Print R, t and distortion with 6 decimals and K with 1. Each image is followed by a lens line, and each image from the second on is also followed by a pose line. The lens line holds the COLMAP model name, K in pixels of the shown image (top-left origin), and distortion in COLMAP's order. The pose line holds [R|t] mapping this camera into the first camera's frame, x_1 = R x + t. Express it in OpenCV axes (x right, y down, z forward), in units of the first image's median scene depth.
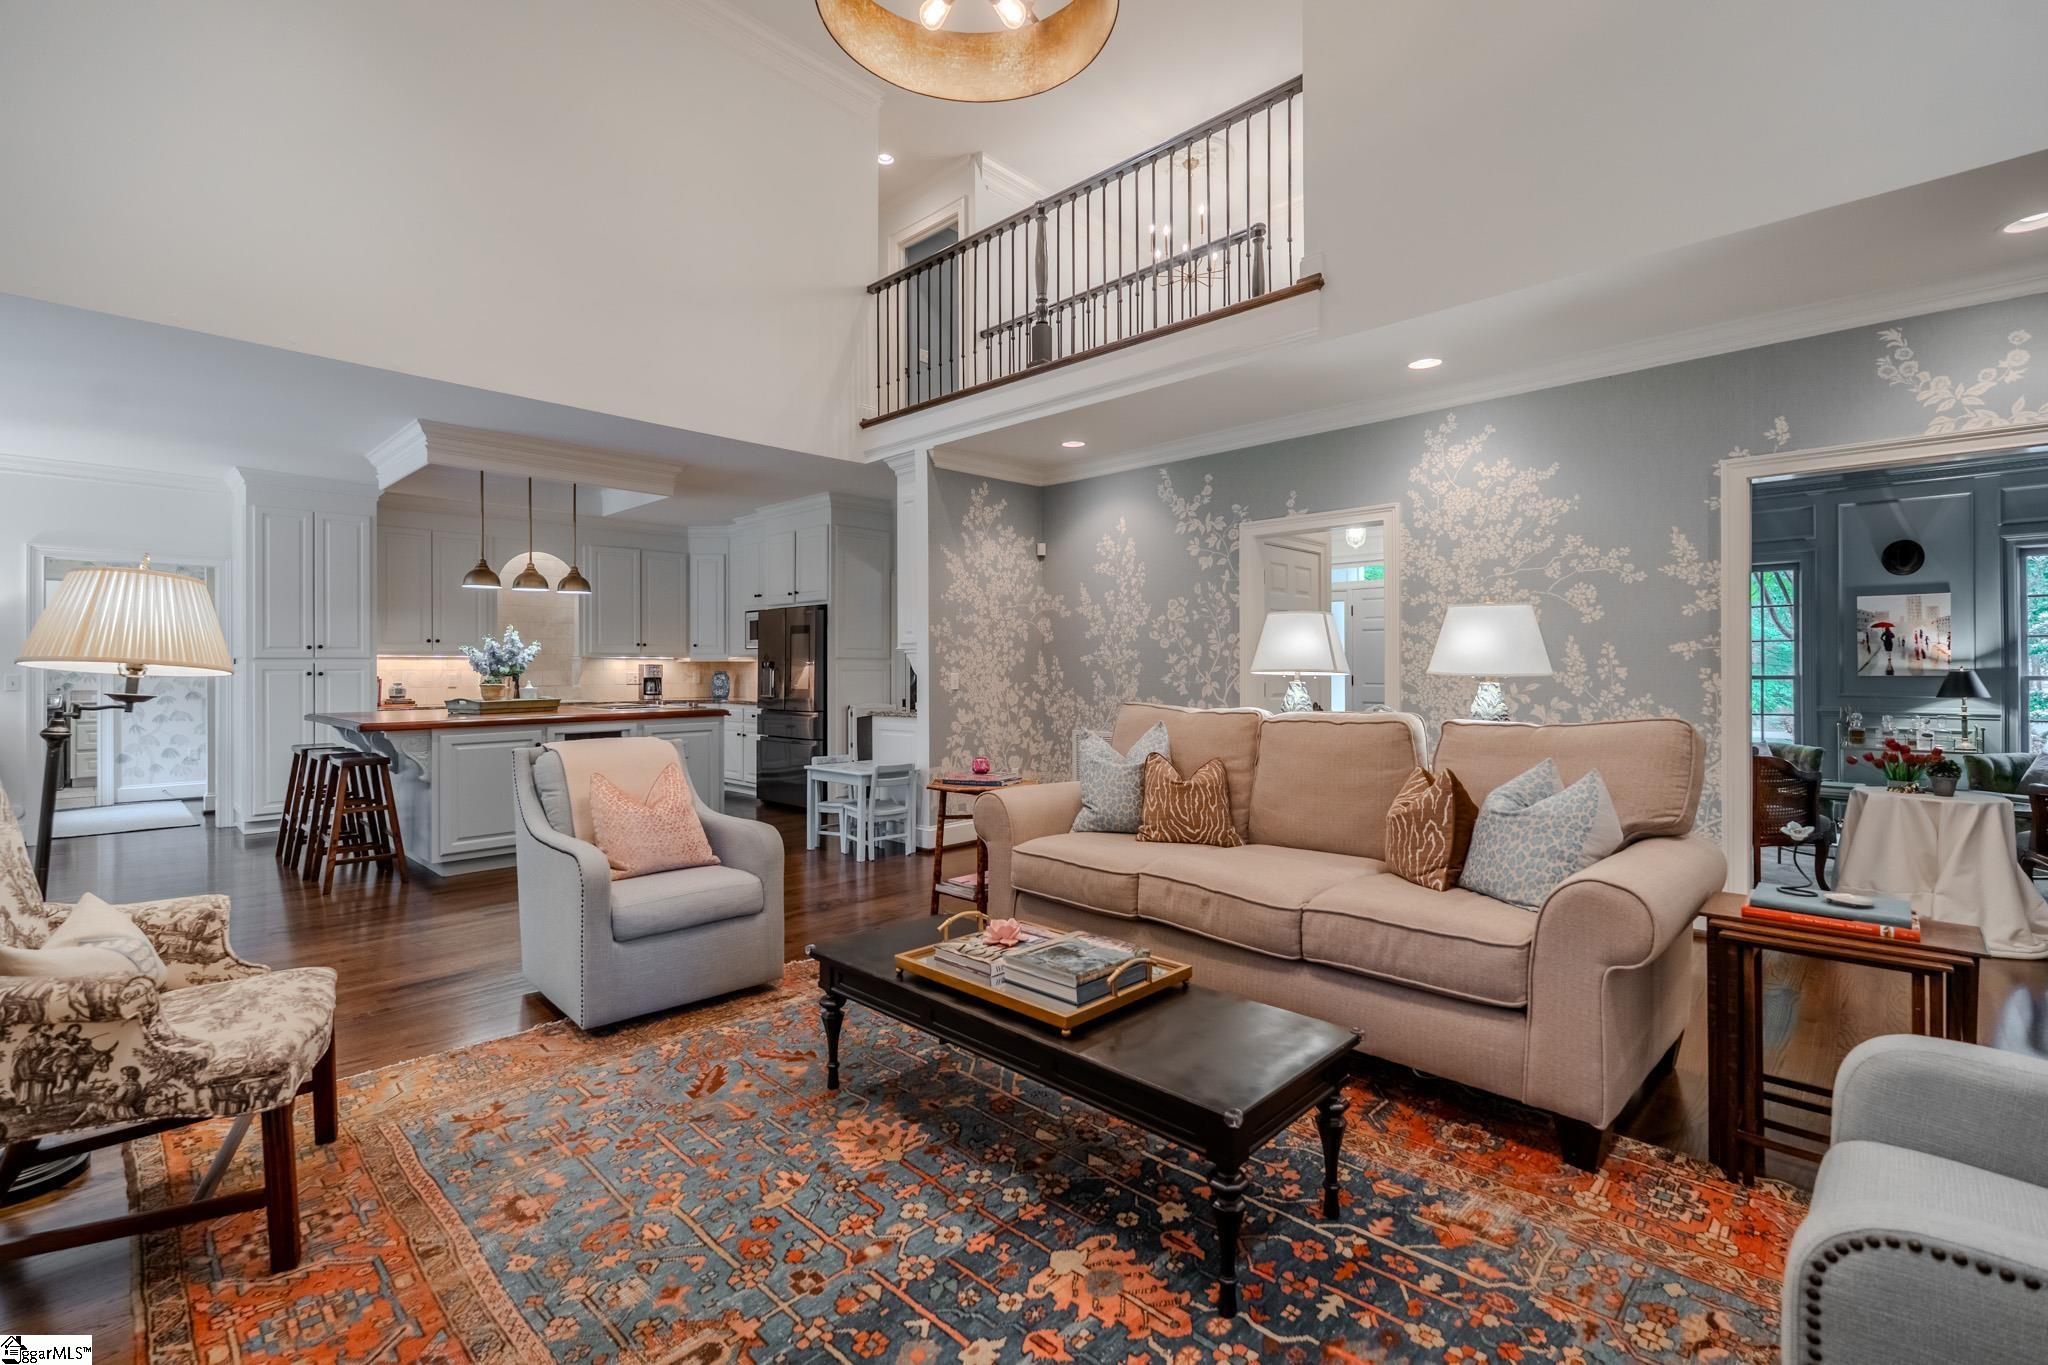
lens RADIAL K [[907.1, 0, 1014.9], [0, 907.1, 668.7], [0, 0, 1]] dist [-0.004510, -0.000685]
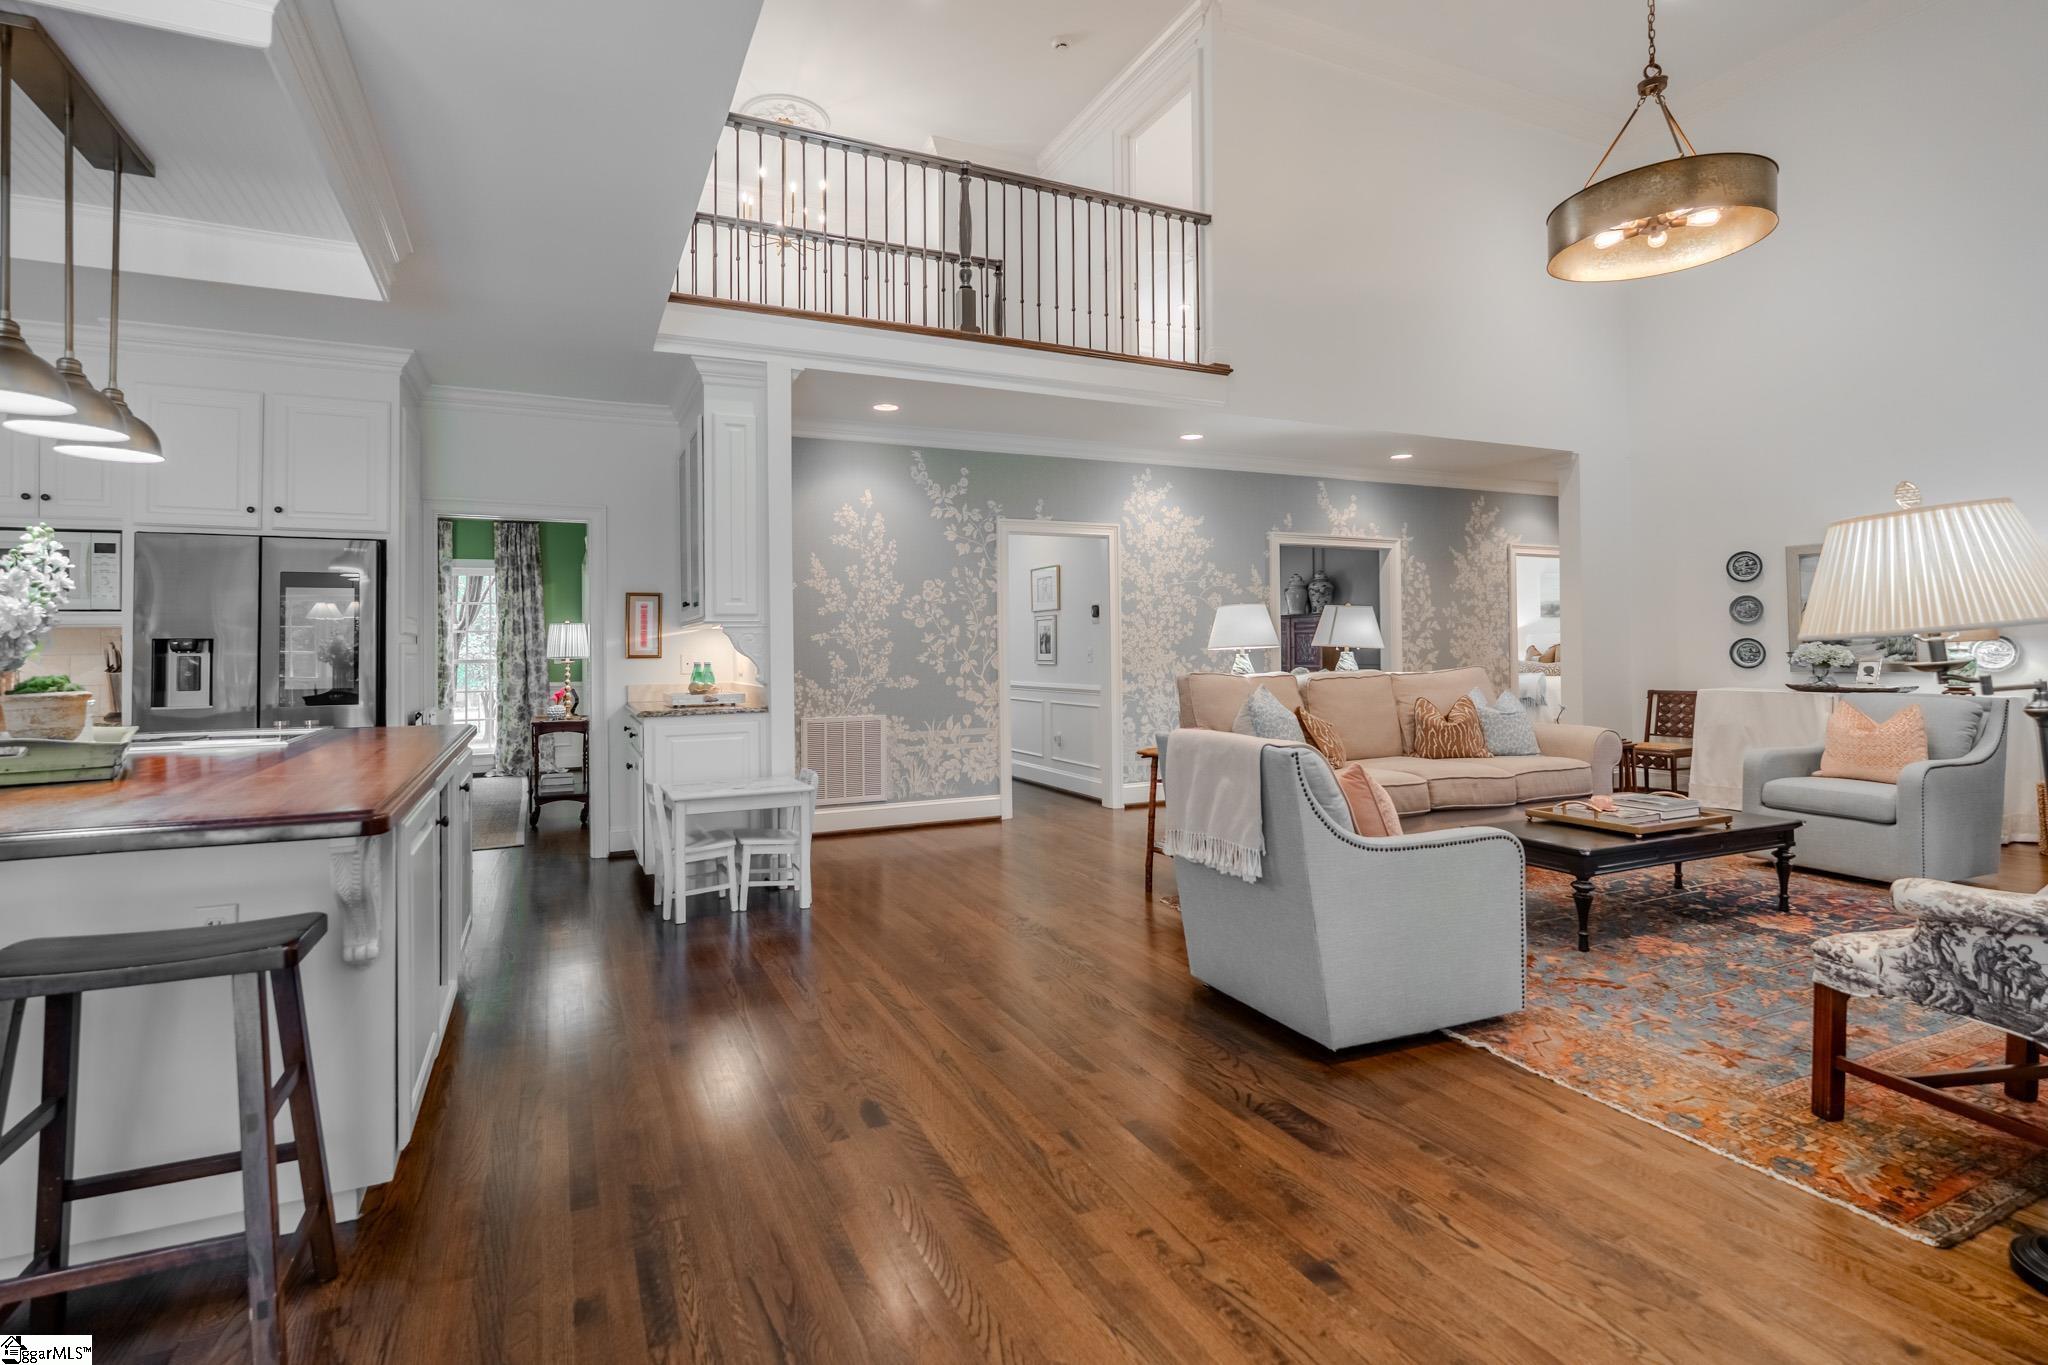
lens RADIAL K [[907.1, 0, 992.0], [0, 907.1, 640.1], [0, 0, 1]] dist [-0.004510, -0.000685]
pose [[0.394264, 0.009874, 0.918944, -0.774784], [0.009216, 0.999850, -0.014697, 0.007280], [-0.918951, 0.014264, 0.394114, 0.554443]]
